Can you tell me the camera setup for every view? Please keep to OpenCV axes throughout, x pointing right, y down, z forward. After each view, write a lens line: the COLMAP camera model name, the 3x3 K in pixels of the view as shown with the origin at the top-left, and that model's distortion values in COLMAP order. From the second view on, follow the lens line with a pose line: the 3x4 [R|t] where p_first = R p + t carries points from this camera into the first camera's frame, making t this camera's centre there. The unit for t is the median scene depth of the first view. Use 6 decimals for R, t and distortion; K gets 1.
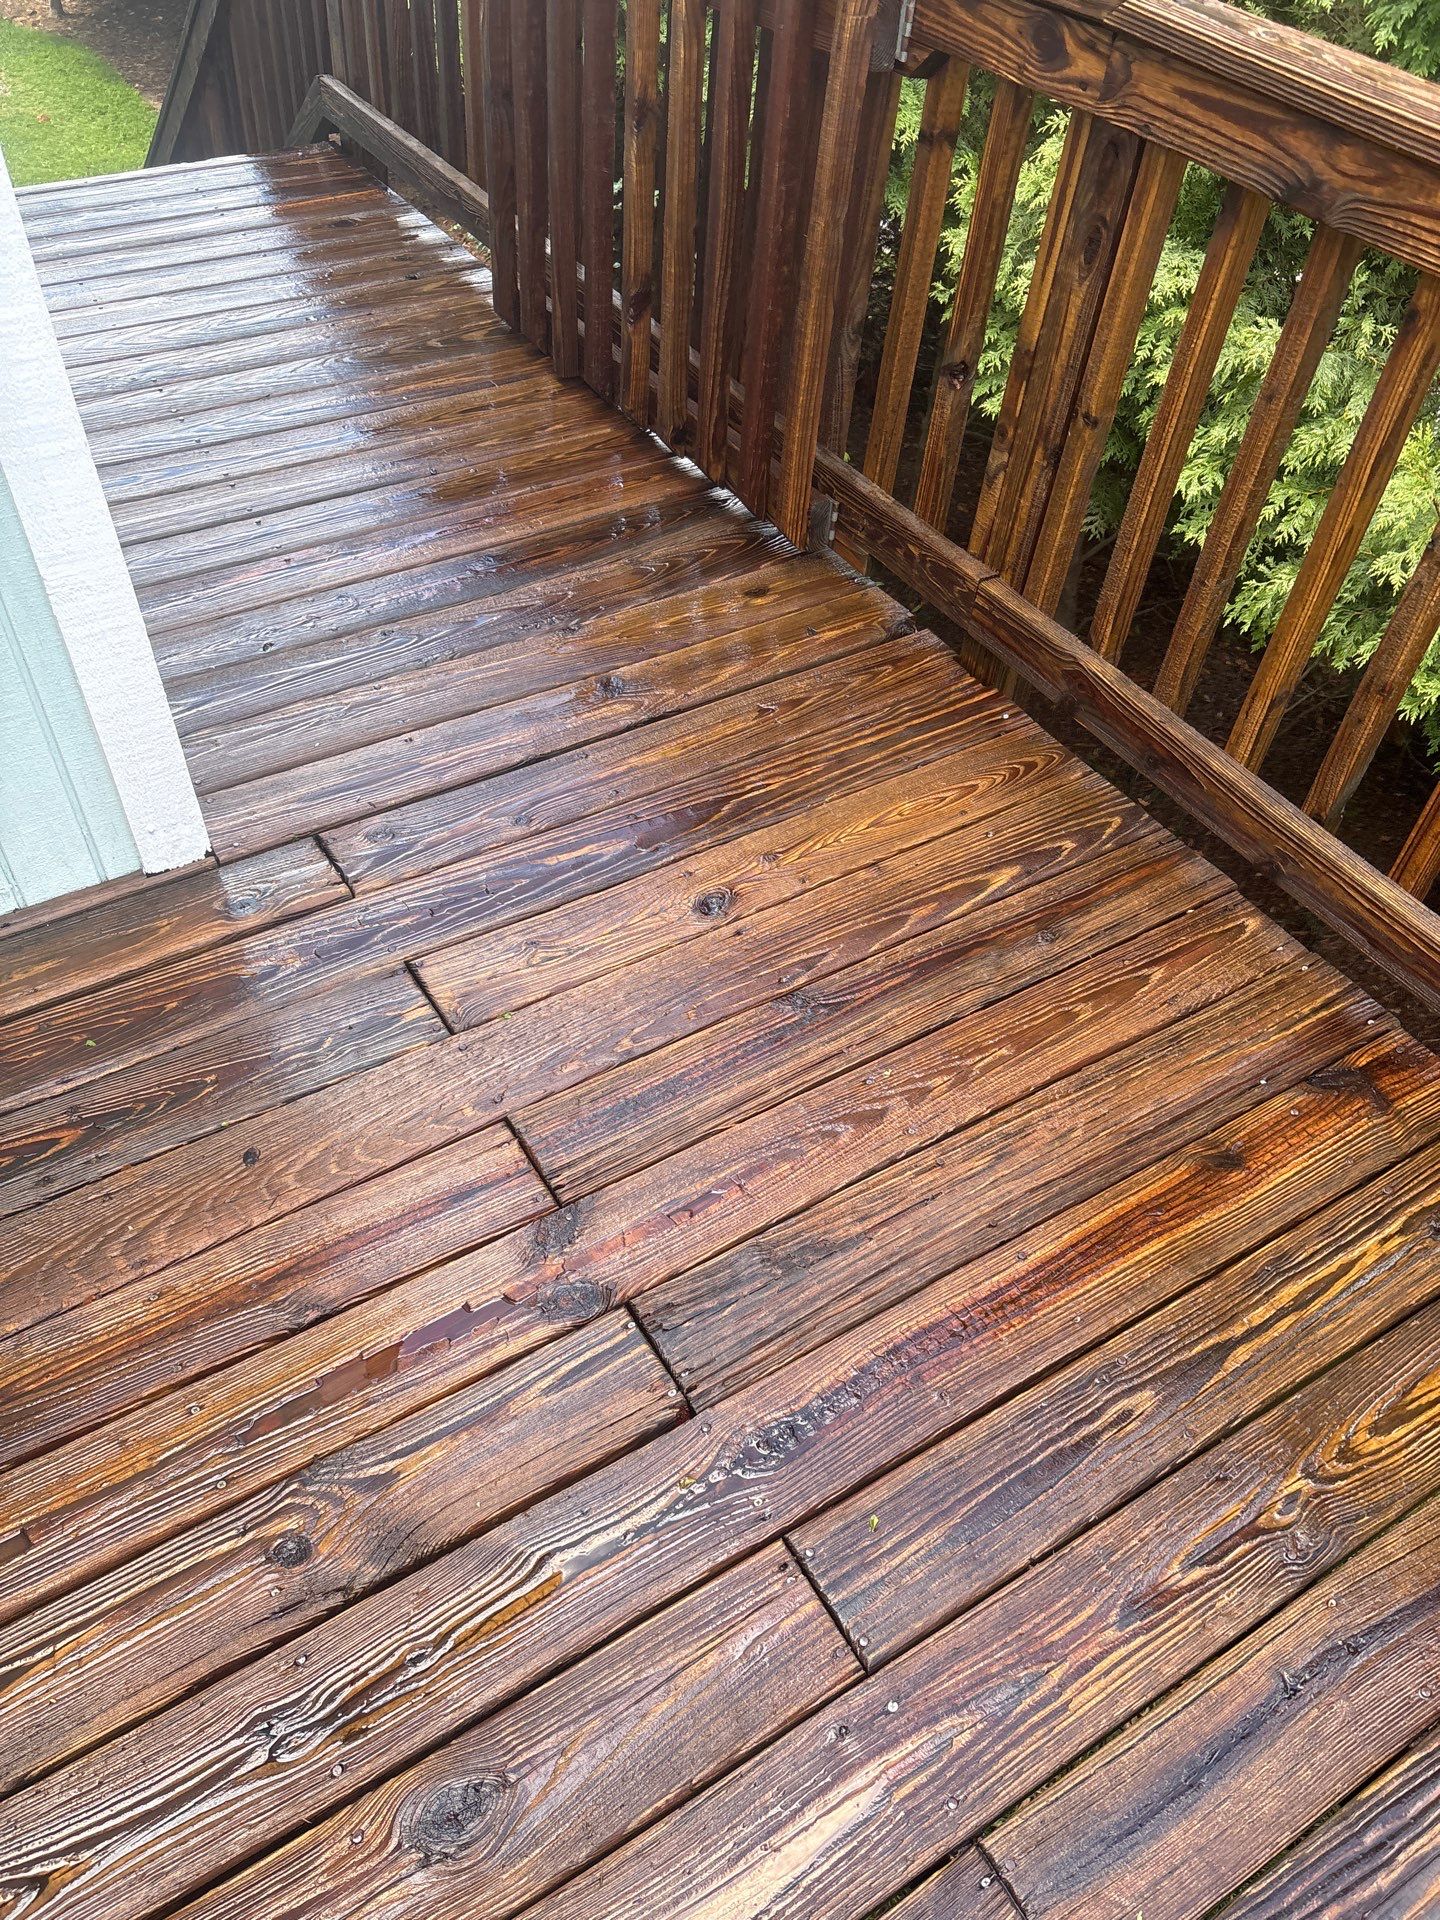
lens RADIAL K [[1428.8, 0, 744.8], [0, 1428.8, 959.0], [0, 0, 1]] dist [0.050569, -0.052360]
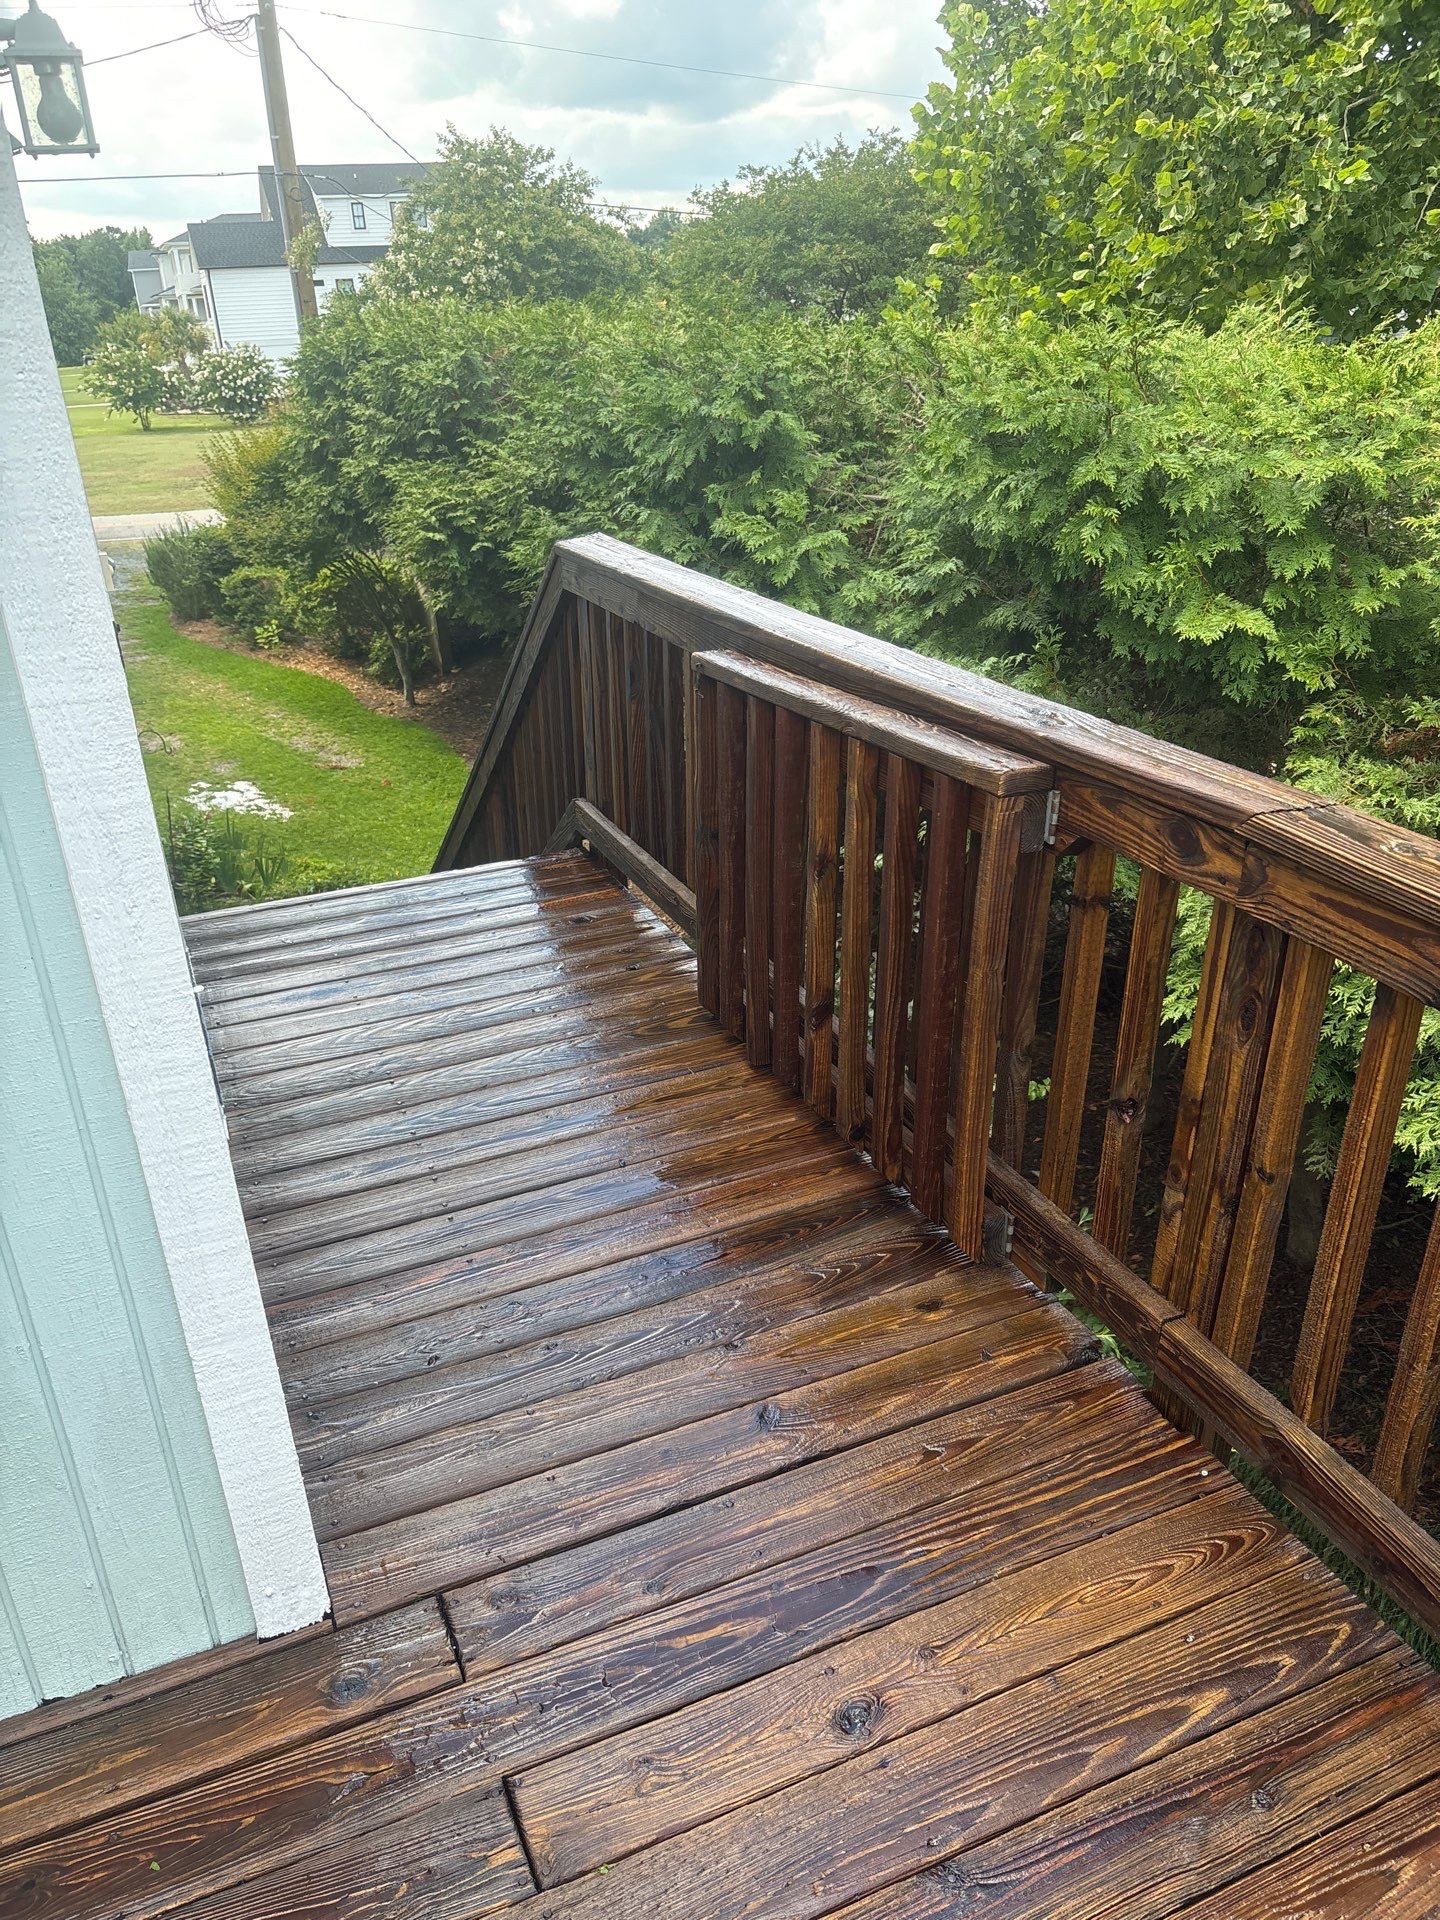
lens RADIAL K [[1428.8, 0, 744.8], [0, 1428.8, 959.0], [0, 0, 1]] dist [0.050569, -0.052360]
pose [[0.985029, -0.012223, -0.171957, 0.063484], [-0.050964, 0.932250, -0.358208, -0.142991], [0.164685, 0.361609, 0.917670, 0.018447]]
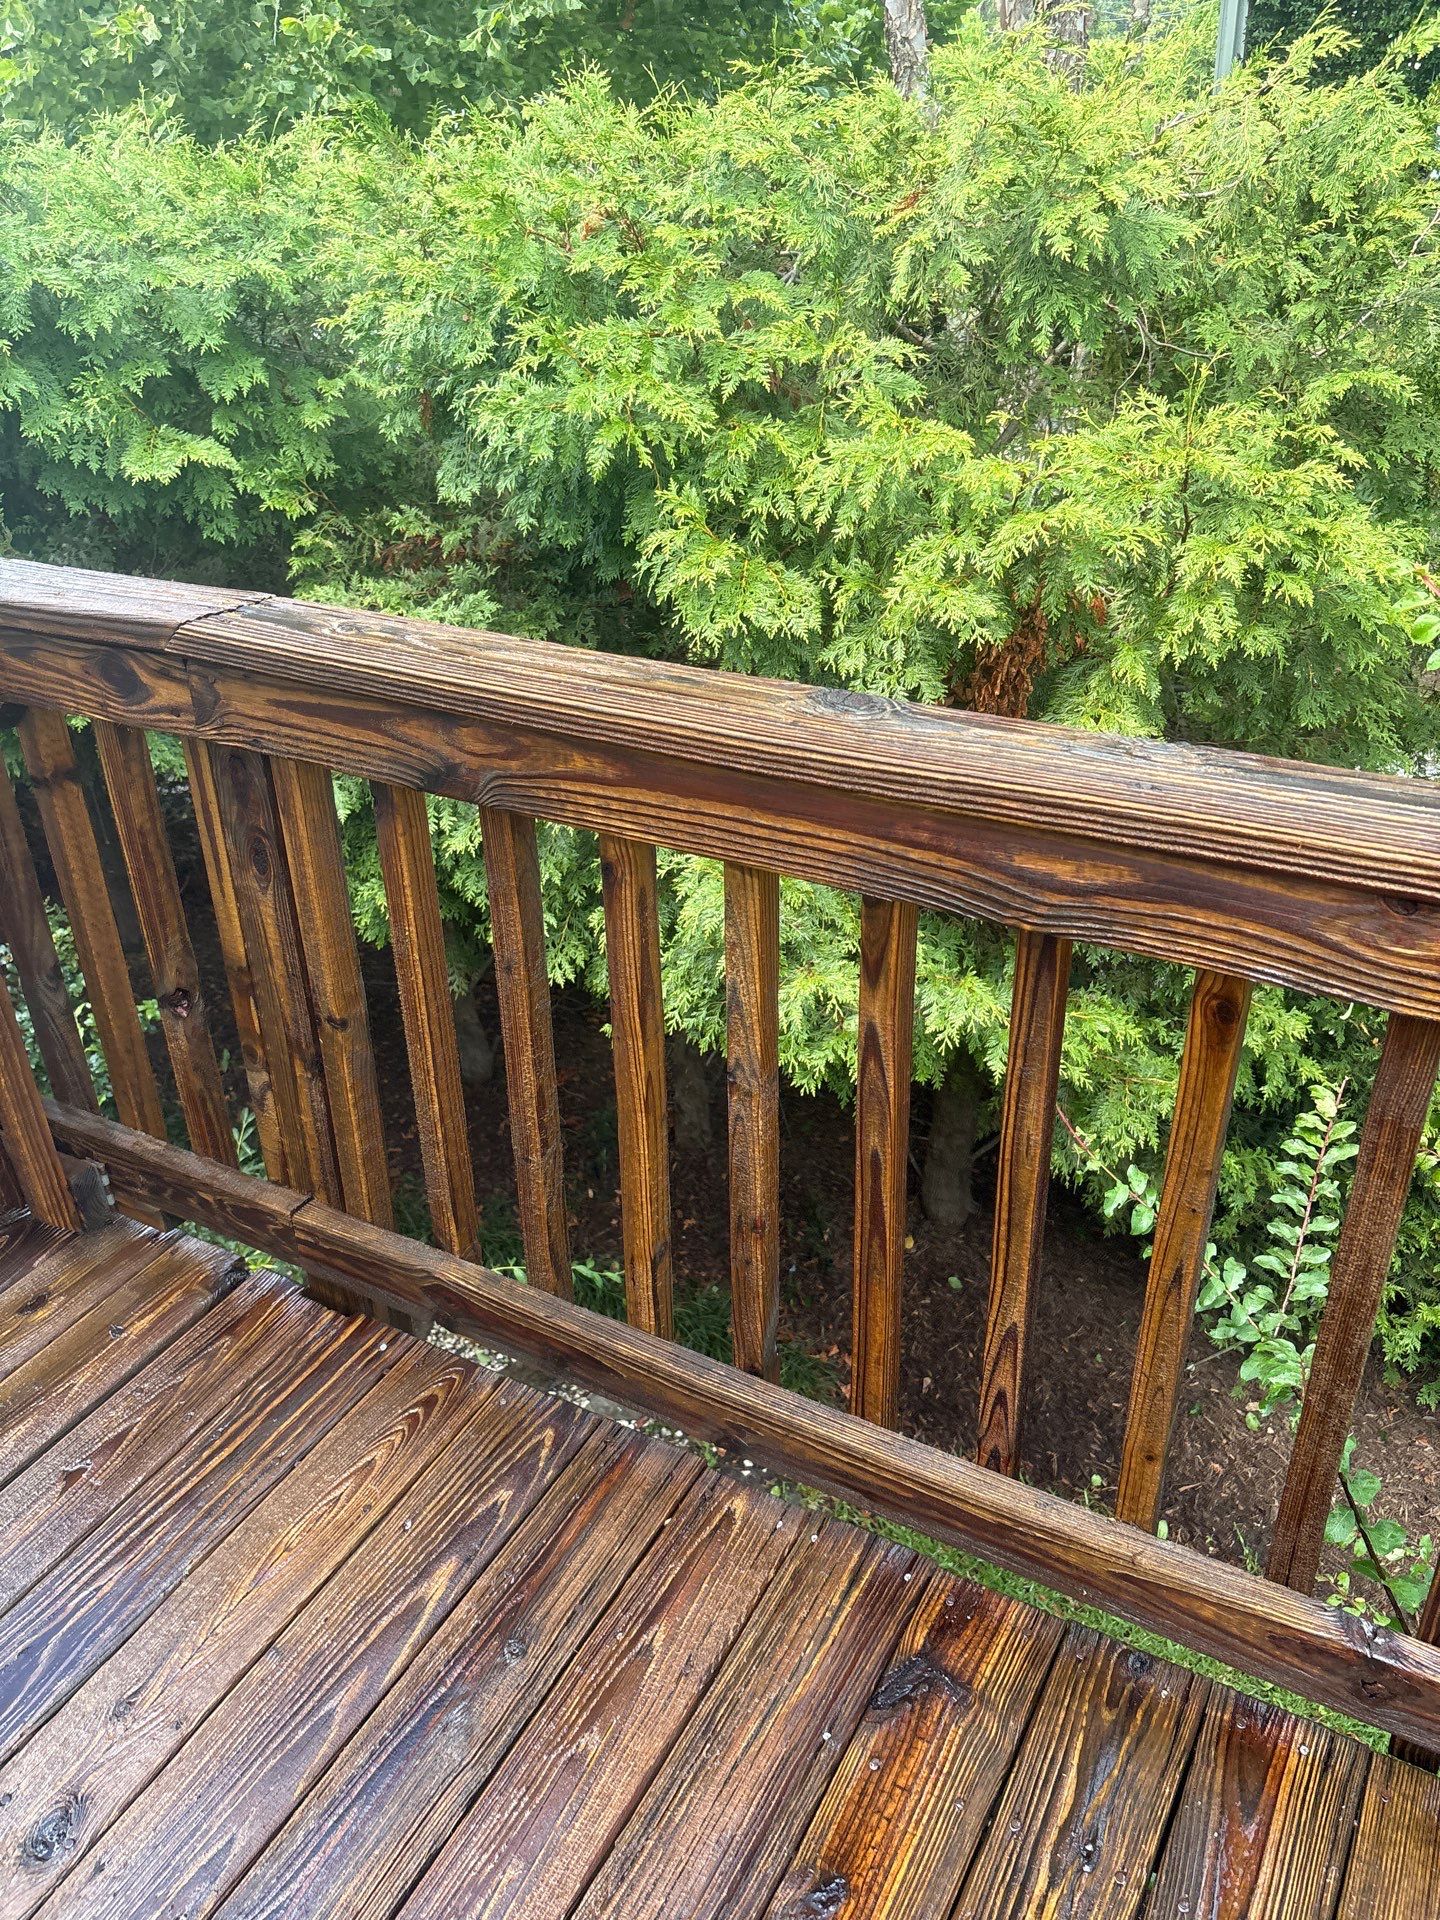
lens RADIAL K [[1409.6, 0, 710.0], [0, 1409.6, 962.7], [0, 0, 1]] dist [0.015091, 0.004114]
pose [[0.881772, -0.323811, 0.342963, 0.152497], [0.399239, 0.899576, -0.177118, -0.161464], [-0.251169, 0.293102, 0.922500, 0.151089]]
